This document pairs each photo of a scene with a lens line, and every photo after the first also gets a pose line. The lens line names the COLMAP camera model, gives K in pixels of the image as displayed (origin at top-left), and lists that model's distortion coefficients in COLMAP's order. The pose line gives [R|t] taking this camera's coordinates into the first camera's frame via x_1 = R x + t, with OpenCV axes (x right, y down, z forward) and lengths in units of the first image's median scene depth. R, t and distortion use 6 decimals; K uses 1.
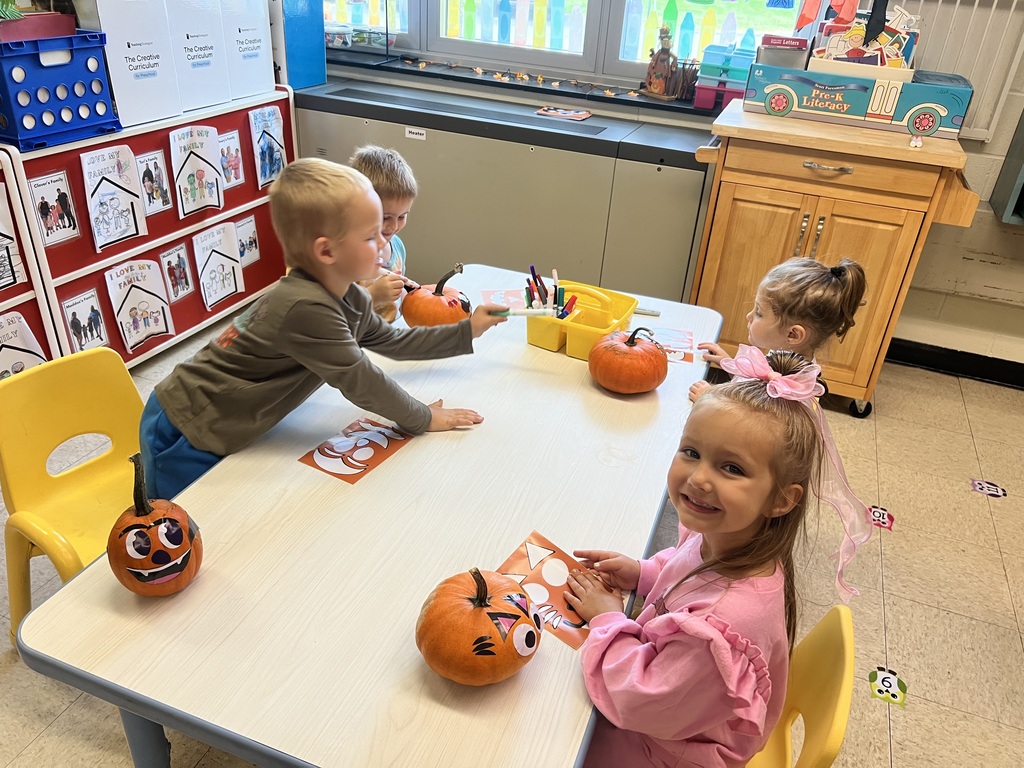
lens RADIAL K [[780.0, 0, 512.0], [0, 780.0, 384.0], [0, 0, 1]] dist [0.013449, -0.001907]
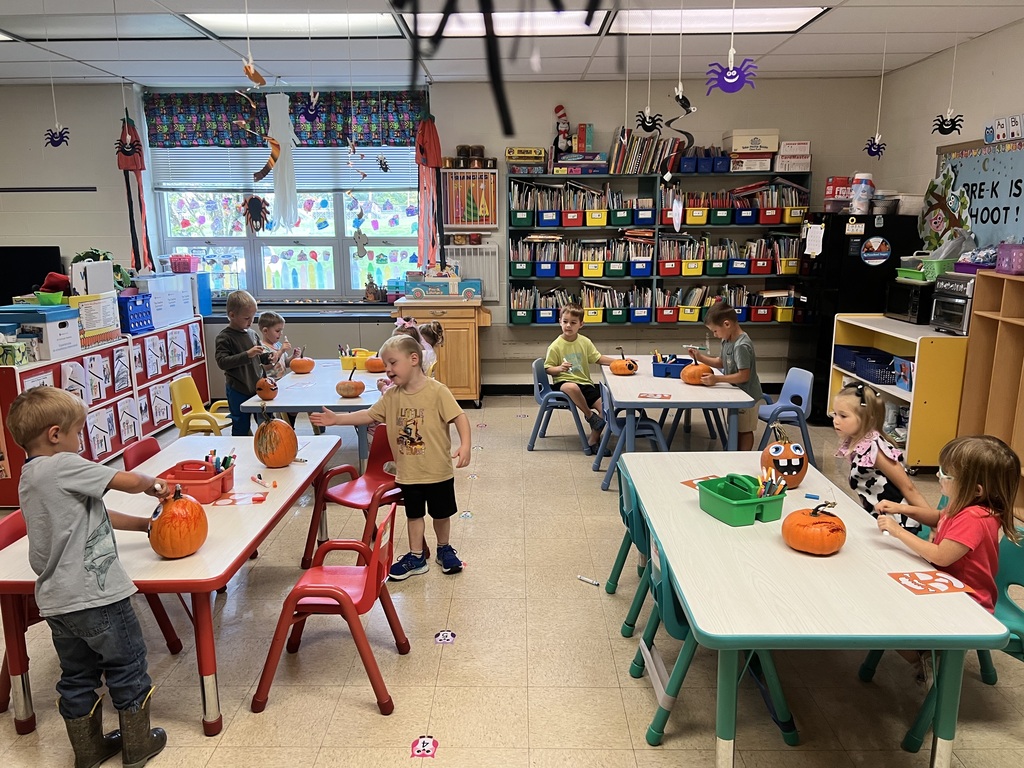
lens RADIAL K [[780.0, 0, 512.0], [0, 780.0, 384.0], [0, 0, 1]] dist [0.013449, -0.001907]
pose [[0.933223, -0.138492, 0.331533, -0.268515], [0.233531, 0.935040, -0.266765, 0.682645], [-0.273052, 0.326374, 0.904943, -1.334220]]
